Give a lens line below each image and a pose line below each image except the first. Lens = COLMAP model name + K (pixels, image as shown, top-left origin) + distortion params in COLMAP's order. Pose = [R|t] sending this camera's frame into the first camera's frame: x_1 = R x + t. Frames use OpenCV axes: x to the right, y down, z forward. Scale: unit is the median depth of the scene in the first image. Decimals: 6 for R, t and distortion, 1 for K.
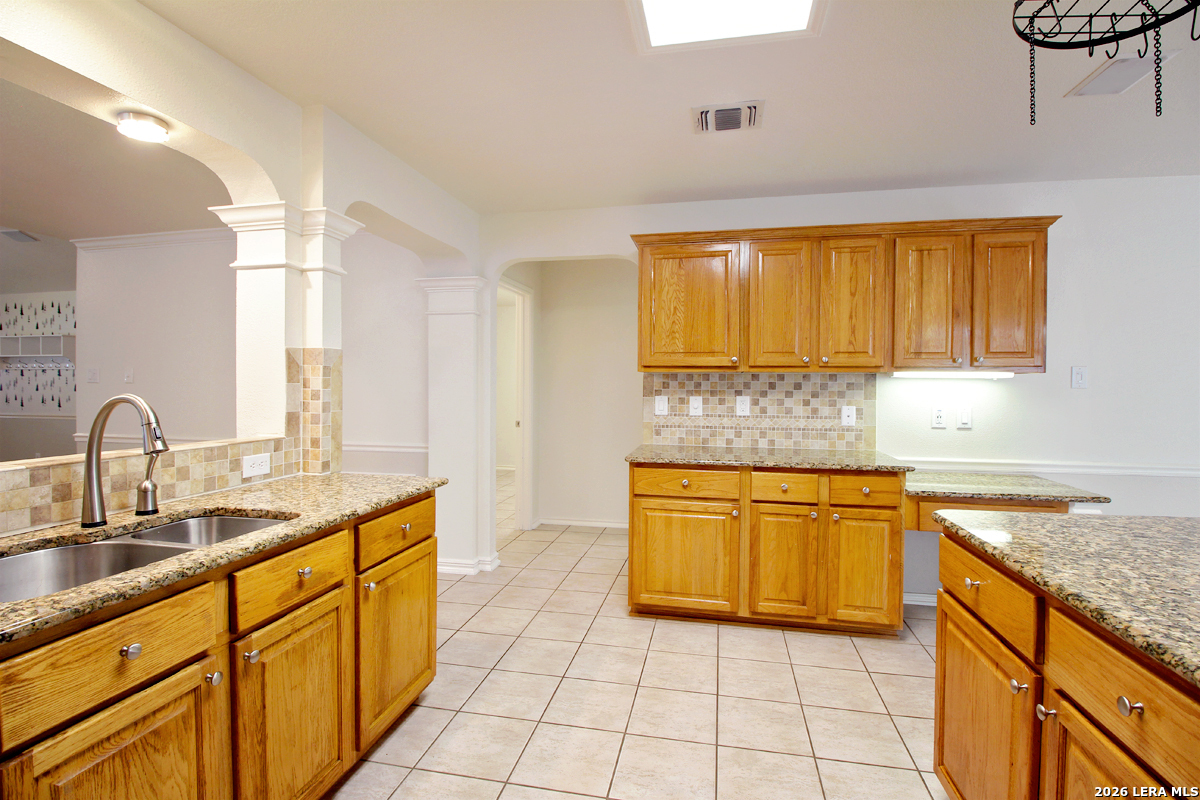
lens RADIAL K [[554.5, 0, 606.6], [0, 554.5, 391.1], [0, 0, 1]] dist [-0.001290, -0.012563]
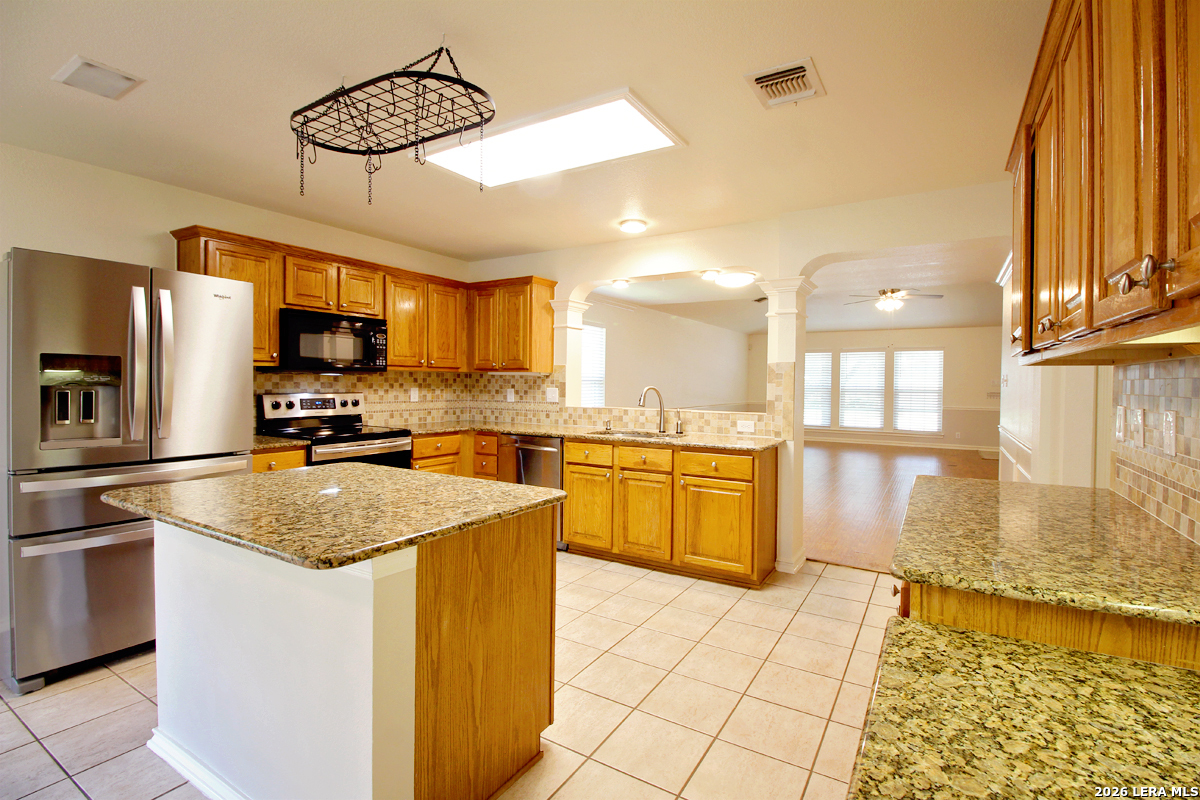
lens RADIAL K [[554.5, 0, 606.6], [0, 554.5, 391.1], [0, 0, 1]] dist [-0.001290, -0.012563]
pose [[-0.336414, 0.006208, -0.941694, 1.223075], [-0.022761, 0.999633, 0.014721, -0.004170], [0.941439, 0.026386, -0.336149, 1.096808]]
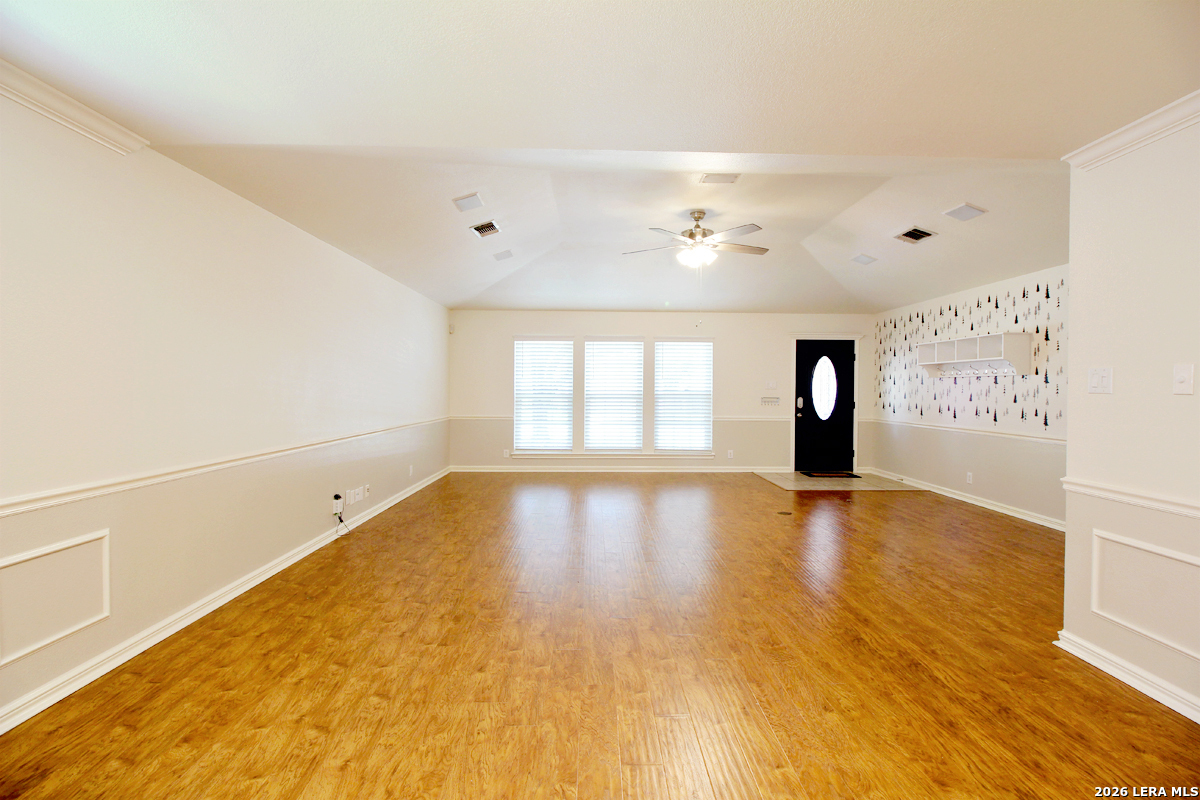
lens RADIAL K [[554.5, 0, 606.6], [0, 554.5, 391.1], [0, 0, 1]] dist [-0.001290, -0.012563]
pose [[0.222505, 0.002423, -0.974929, -0.976194], [-0.017809, 0.999840, -0.001580, -0.014801], [0.974769, 0.017714, 0.222513, 0.736953]]
